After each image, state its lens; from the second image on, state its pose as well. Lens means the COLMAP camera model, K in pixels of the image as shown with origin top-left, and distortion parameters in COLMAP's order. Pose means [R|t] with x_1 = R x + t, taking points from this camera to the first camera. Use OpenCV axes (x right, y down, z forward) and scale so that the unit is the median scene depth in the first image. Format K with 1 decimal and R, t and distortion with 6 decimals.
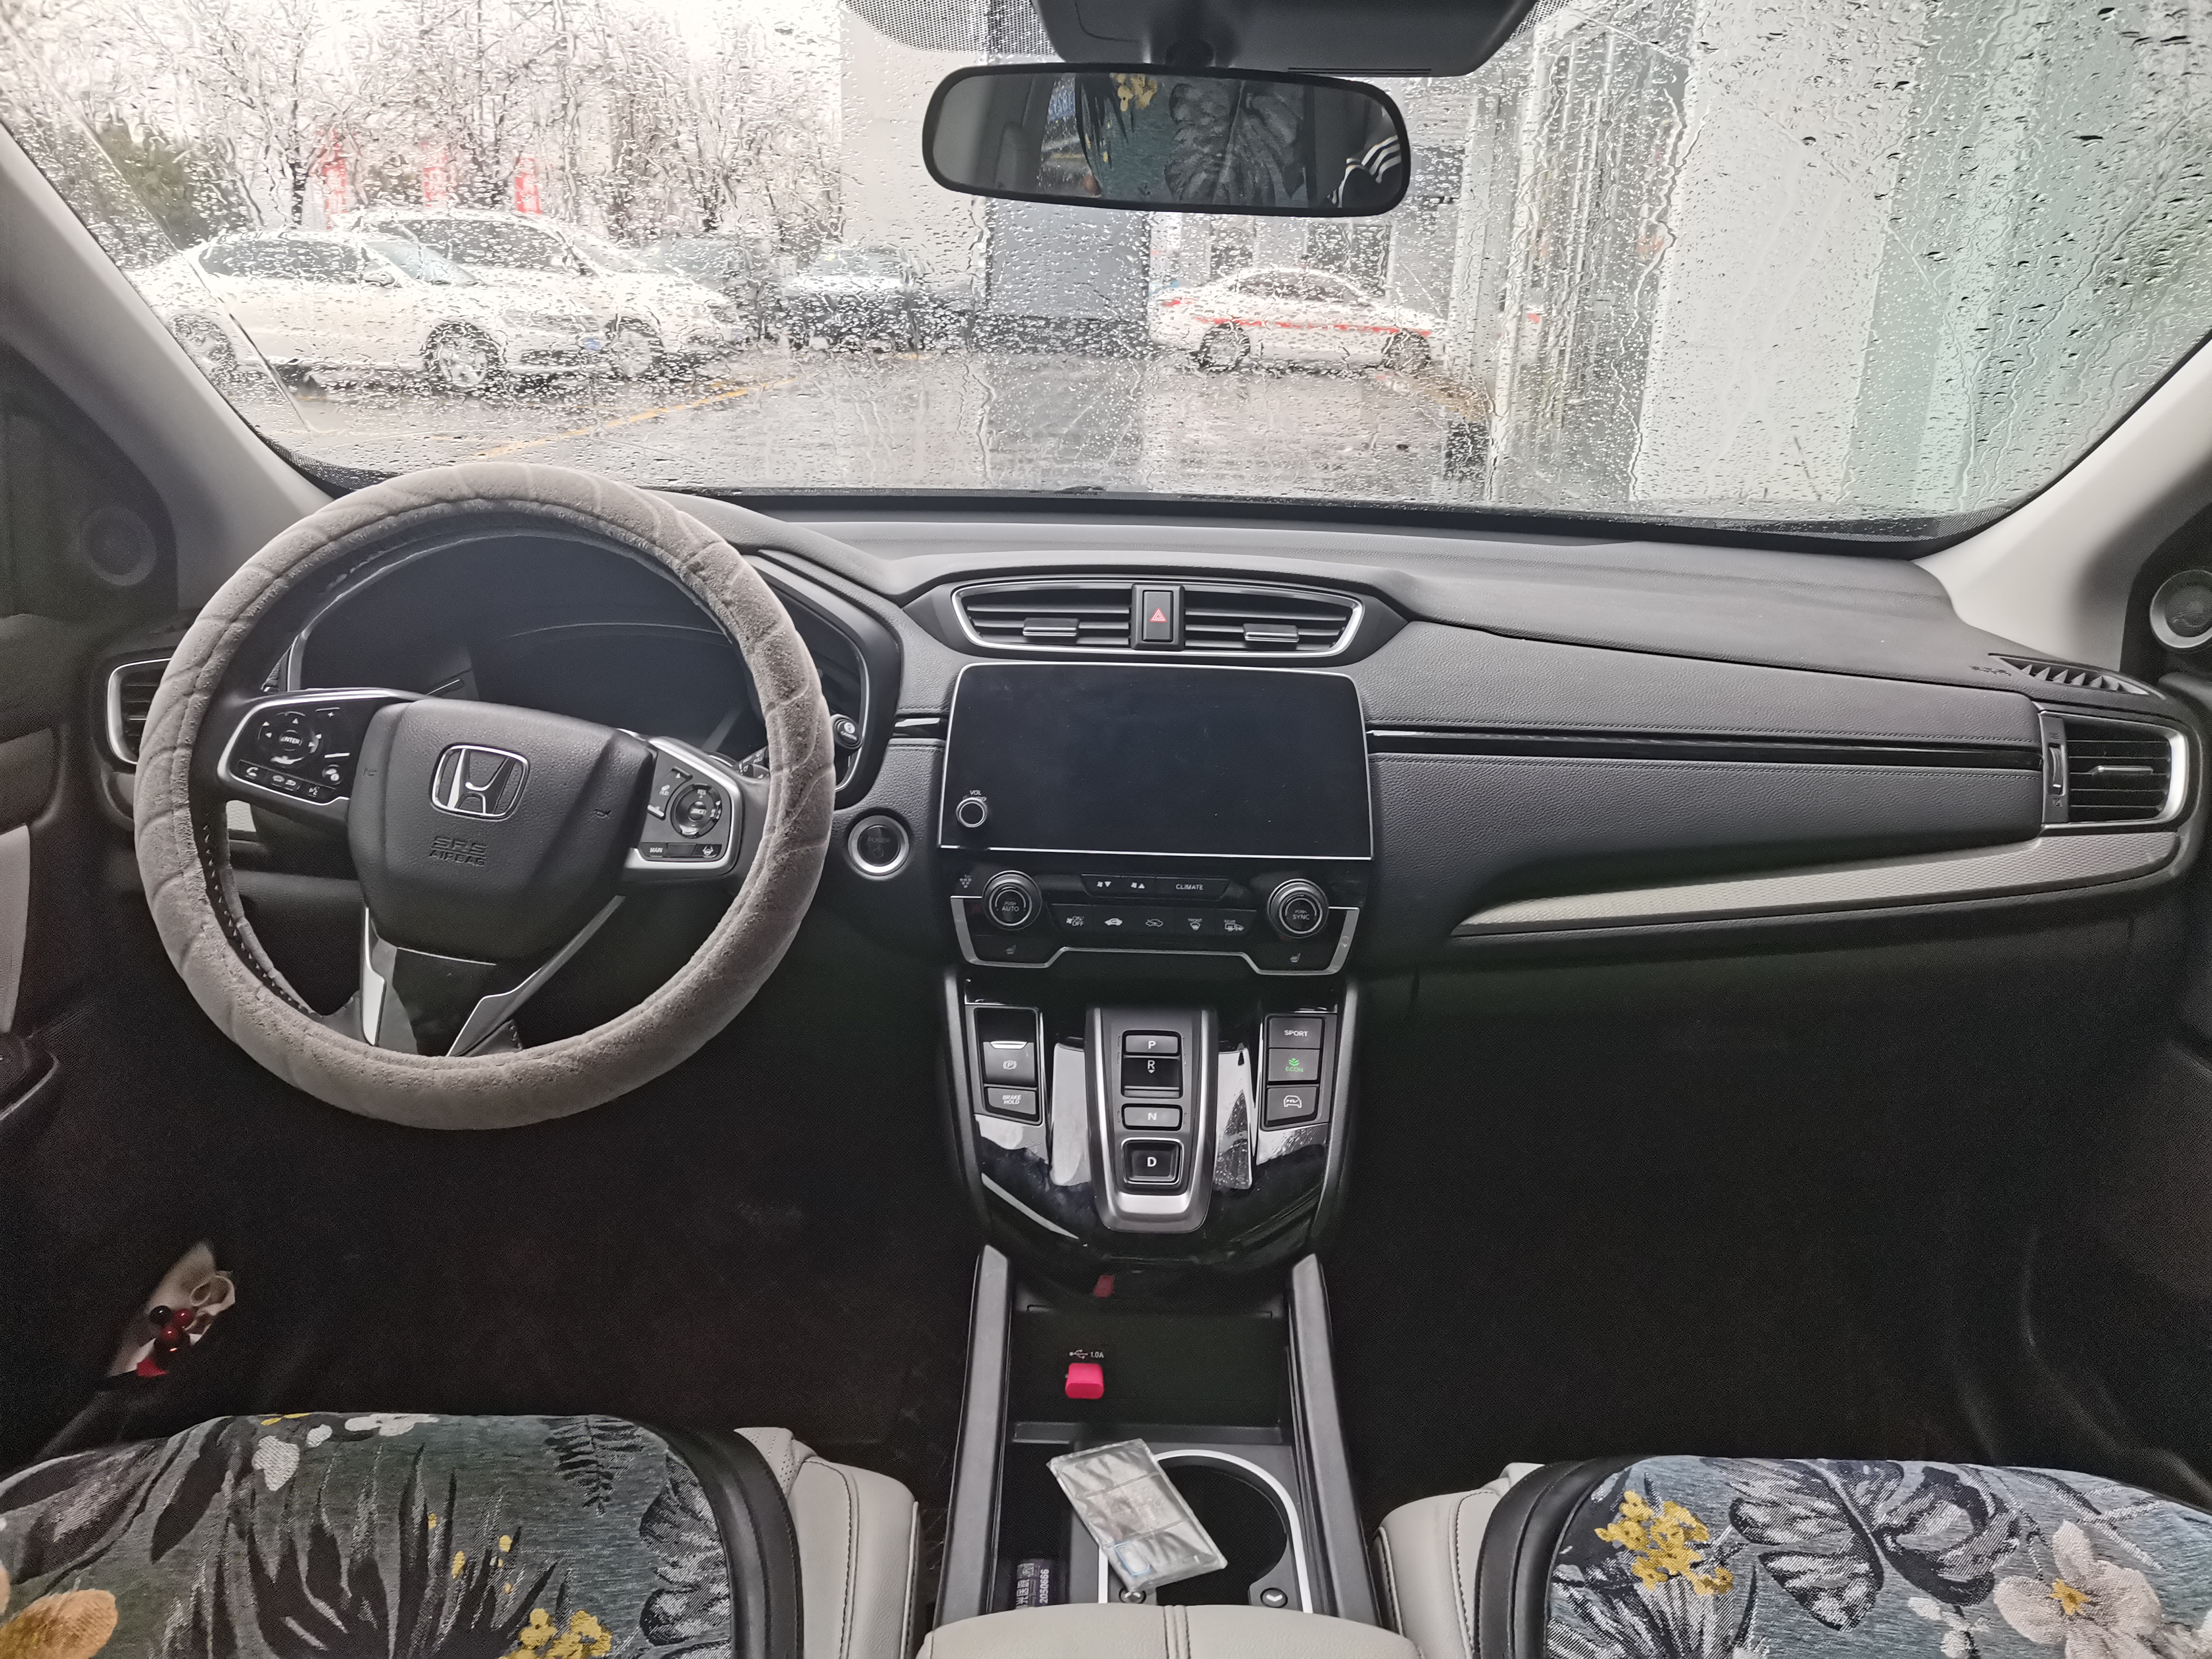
lens RADIAL K [[1646.7, 0, 1158.4], [0, 1646.7, 844.9], [0, 0, 1]] dist [0.015480, -0.018444]
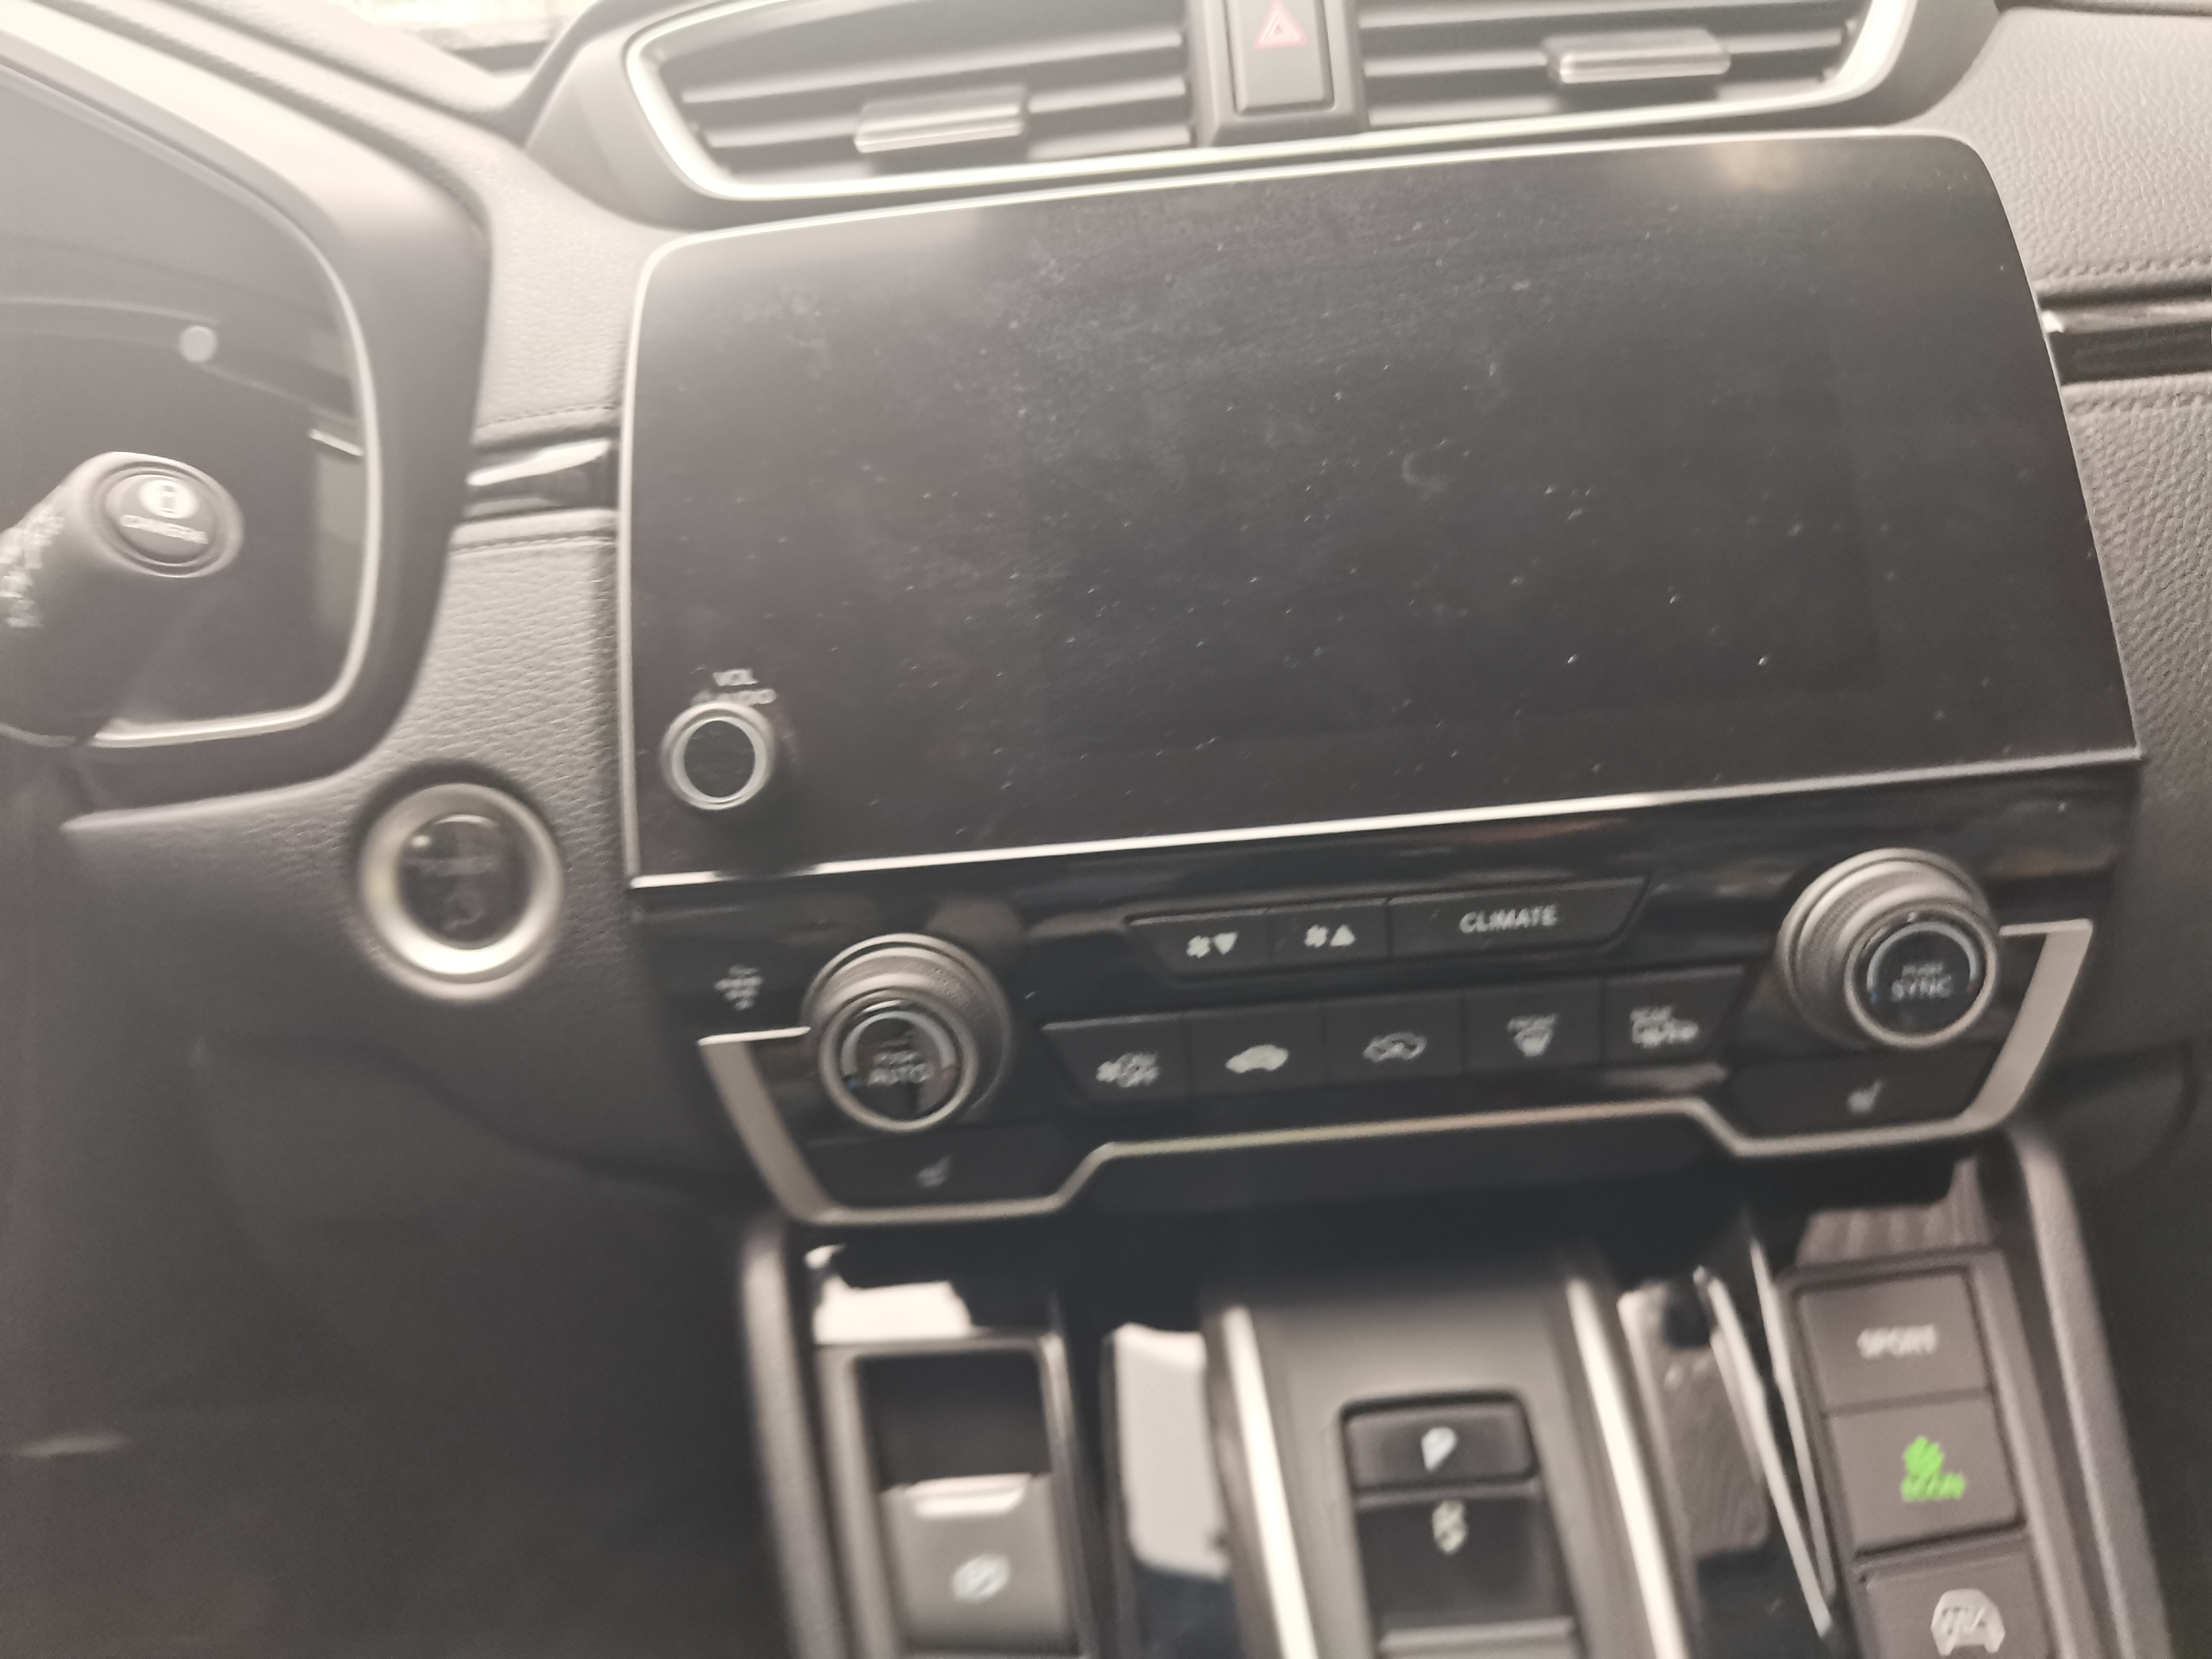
lens RADIAL K [[1646.7, 0, 1096.6], [0, 1646.7, 823.6], [0, 0, 1]] dist [0.015480, -0.018444]
pose [[0.992795, -0.108586, -0.050677, -0.041100], [0.113807, 0.986812, 0.115105, -0.037029], [0.037510, -0.120043, 0.992060, 0.805309]]
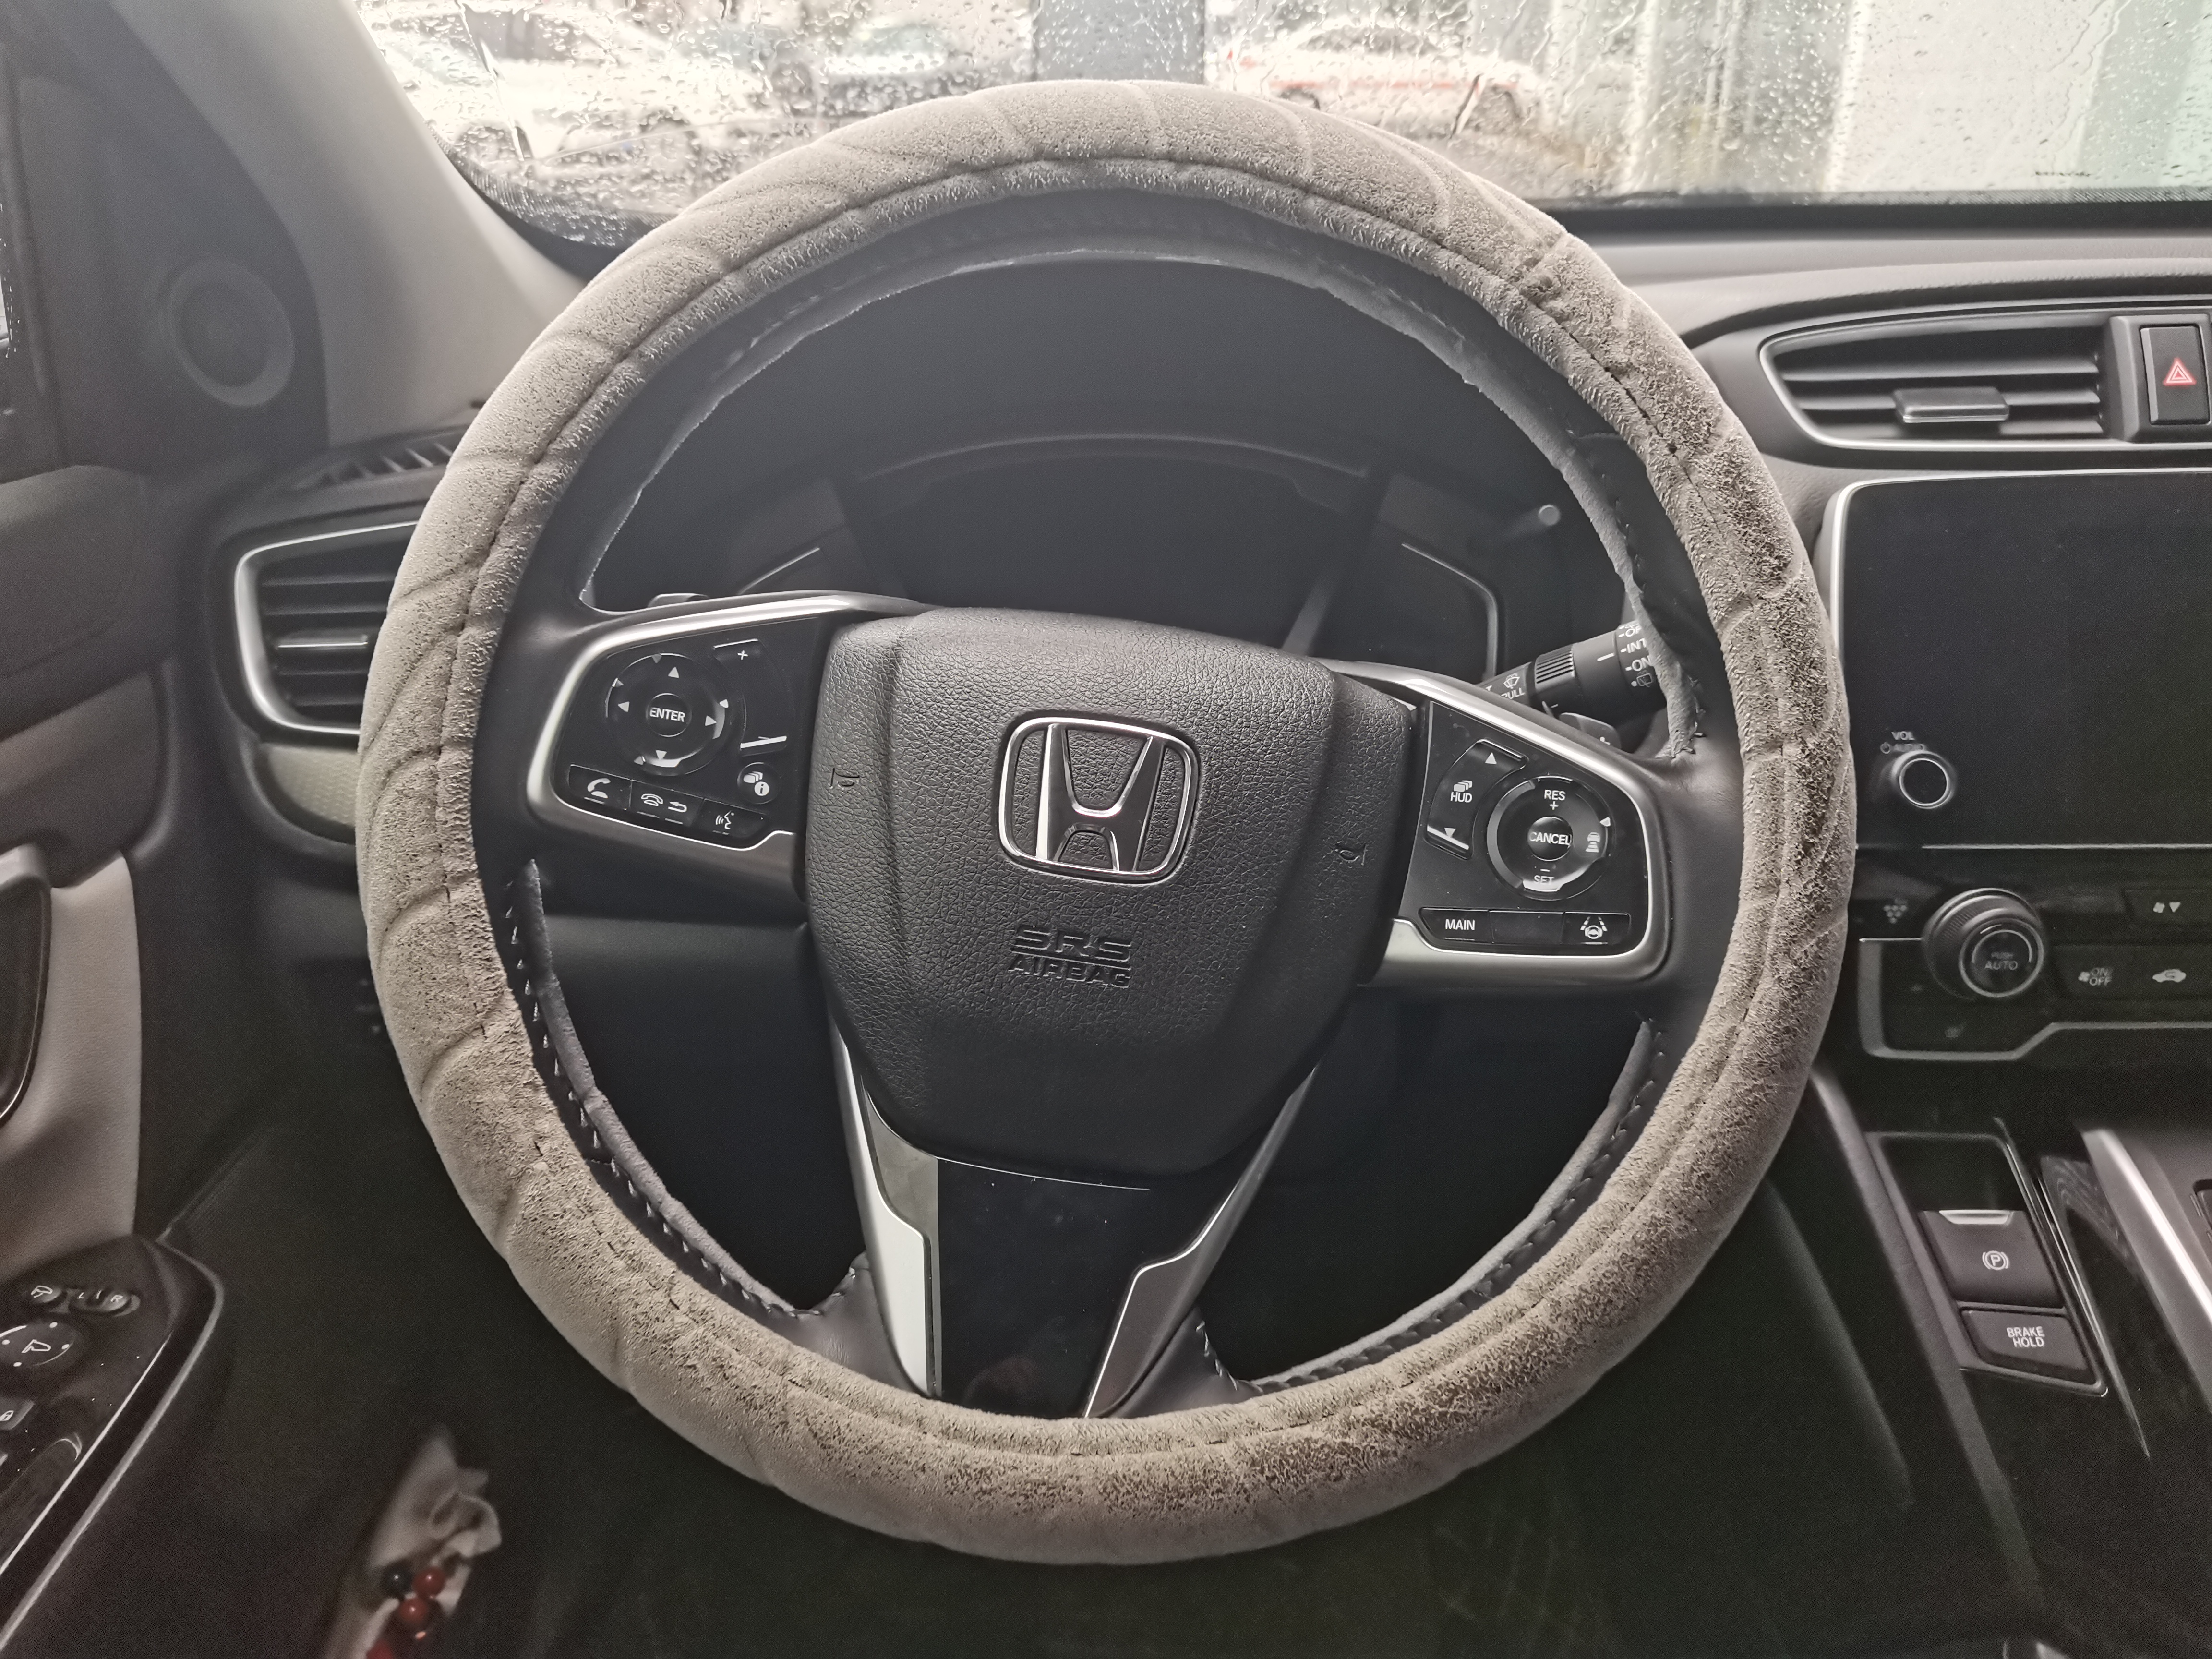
lens RADIAL K [[1646.7, 0, 1117.2], [0, 1646.7, 815.4], [0, 0, 1]] dist [0.015480, -0.018444]
pose [[0.998321, -0.033530, -0.047225, -0.376764], [0.038015, 0.994506, 0.097536, -0.075681], [0.043695, -0.099168, 0.994111, 0.538321]]
